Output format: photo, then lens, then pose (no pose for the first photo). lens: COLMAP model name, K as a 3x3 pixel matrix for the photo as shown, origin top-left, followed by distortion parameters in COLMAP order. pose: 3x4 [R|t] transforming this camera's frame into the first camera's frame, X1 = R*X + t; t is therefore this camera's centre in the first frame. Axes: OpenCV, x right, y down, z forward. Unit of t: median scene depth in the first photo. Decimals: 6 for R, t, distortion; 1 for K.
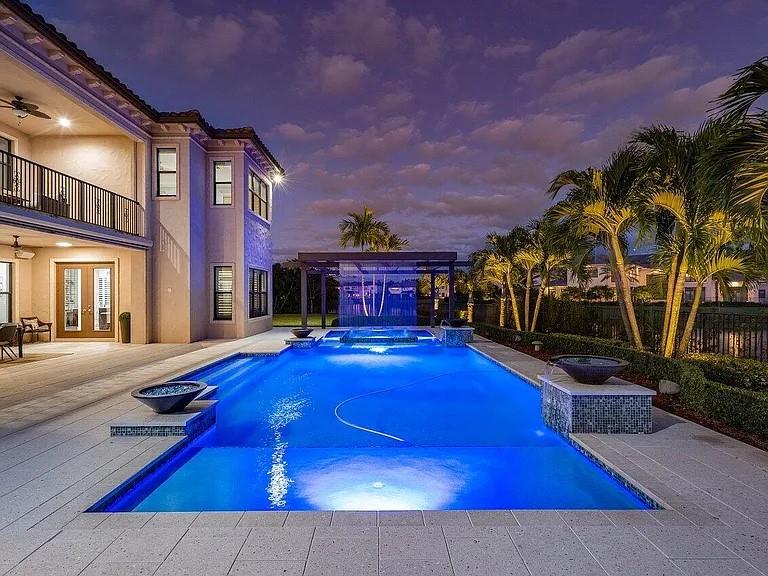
lens RADIAL K [[494.0, 0, 384.0], [0, 494.0, 288.0], [0, 0, 1]] dist [0.017095, 0.000208]
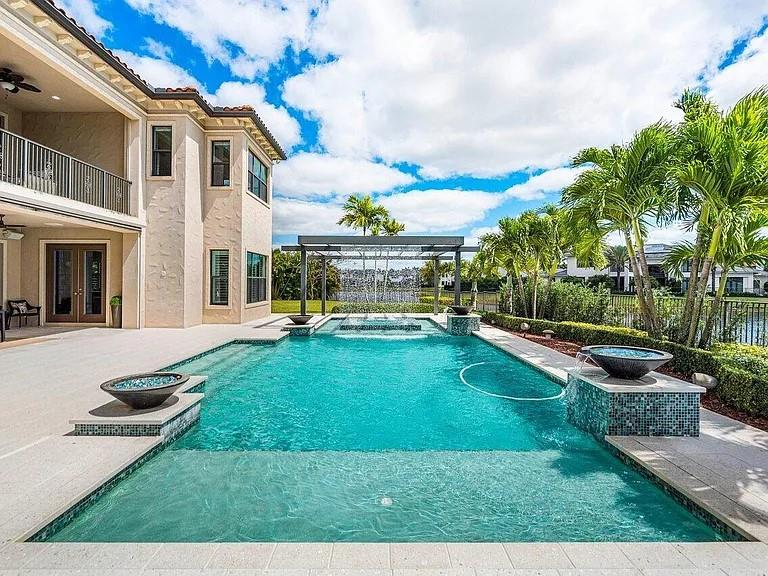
lens RADIAL K [[399.6, 0, 388.8], [0, 399.6, 282.4], [0, 0, 1]] dist [-0.000450, -0.000157]
pose [[0.999145, 0.012267, 0.039479, -0.026719], [-0.011983, 0.999901, -0.007419, 0.022916], [-0.039566, 0.006939, 0.999193, 0.216631]]
